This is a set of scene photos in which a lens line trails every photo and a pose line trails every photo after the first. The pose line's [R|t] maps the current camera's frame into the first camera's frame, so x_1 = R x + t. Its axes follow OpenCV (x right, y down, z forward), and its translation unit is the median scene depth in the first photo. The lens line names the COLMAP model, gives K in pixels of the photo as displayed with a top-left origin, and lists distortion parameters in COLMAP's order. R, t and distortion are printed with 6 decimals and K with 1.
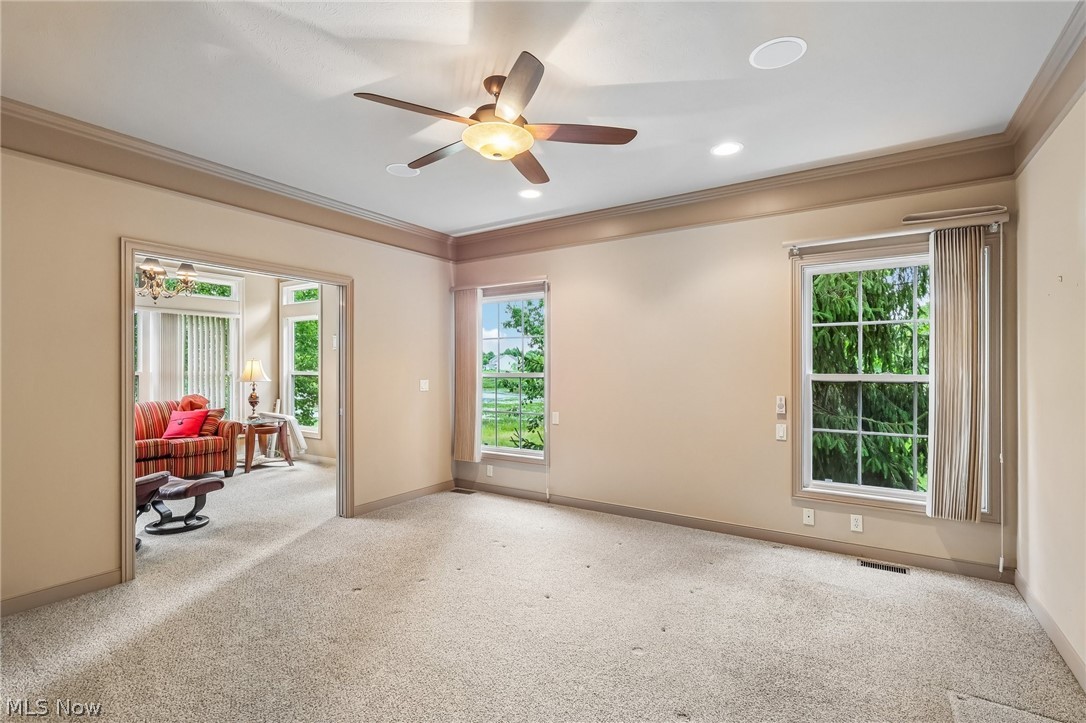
lens RADIAL K [[514.2, 0, 537.9], [0, 514.2, 369.8], [0, 0, 1]] dist [0.000226, 0.000010]
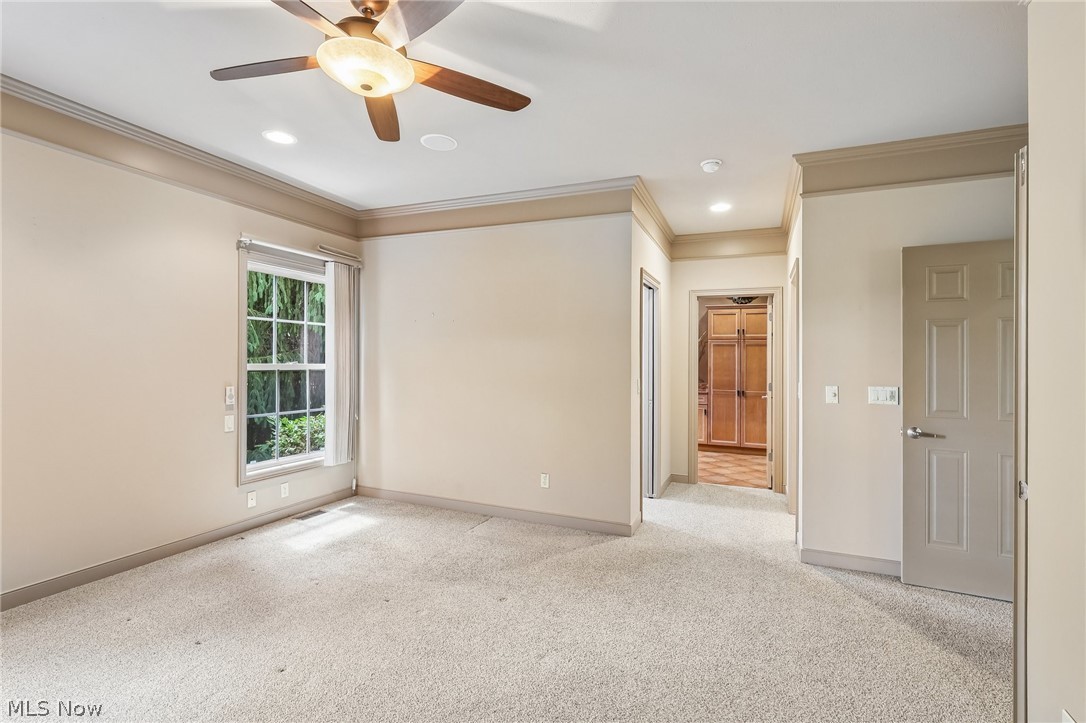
lens RADIAL K [[507.2, 0, 538.9], [0, 507.2, 356.9], [0, 0, 1]] dist [0.000123, 0.000684]
pose [[-0.175193, 0.002800, 0.984530, -0.628842], [-0.004653, 0.999982, -0.003672, -0.006172], [-0.984523, -0.005224, -0.175177, 0.630025]]
